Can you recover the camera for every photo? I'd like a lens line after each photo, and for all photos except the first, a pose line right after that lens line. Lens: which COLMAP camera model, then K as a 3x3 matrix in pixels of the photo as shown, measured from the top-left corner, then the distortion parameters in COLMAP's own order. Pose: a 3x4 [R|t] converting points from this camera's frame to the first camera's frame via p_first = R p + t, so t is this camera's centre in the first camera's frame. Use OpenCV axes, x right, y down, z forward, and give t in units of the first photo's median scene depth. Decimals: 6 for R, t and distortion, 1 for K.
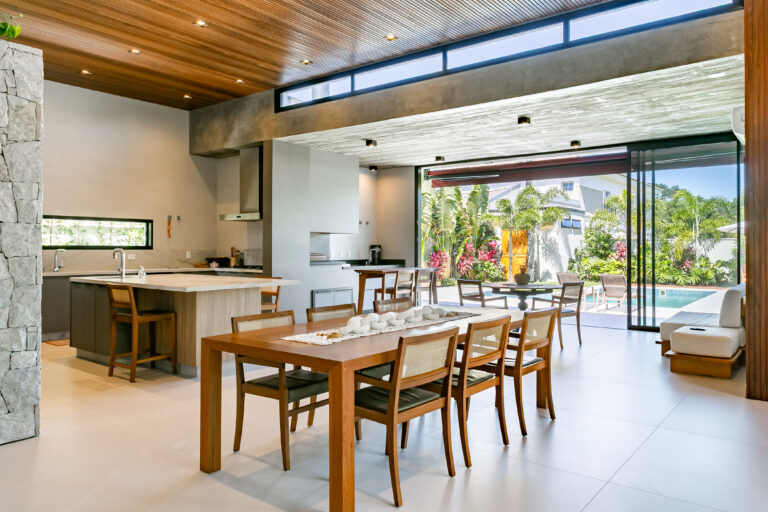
lens RADIAL K [[557.6, 0, 378.0], [0, 557.6, 244.8], [0, 0, 1]] dist [0.011335, 0.003270]
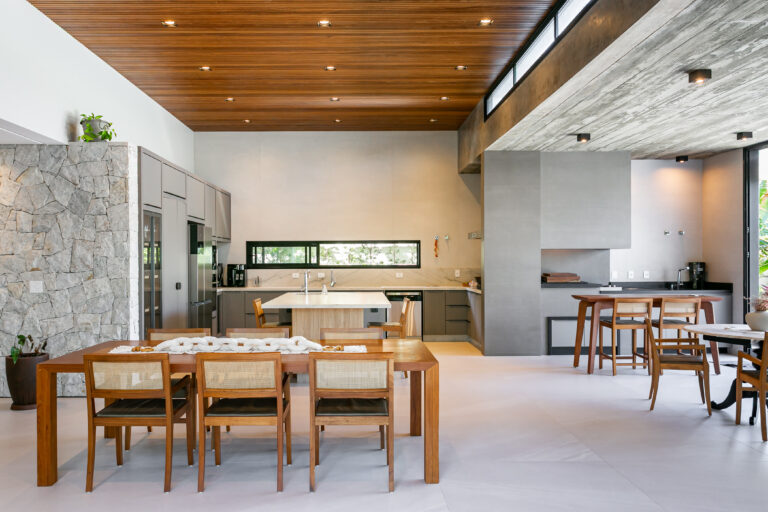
lens RADIAL K [[613.8, 0, 377.5], [0, 613.8, 258.9], [0, 0, 1]] dist [0.012771, 0.003268]
pose [[0.618760, -0.005883, -0.785558, 0.246646], [0.010654, 0.999943, 0.000903, -0.006083], [0.785508, -0.008928, 0.618788, 0.111034]]
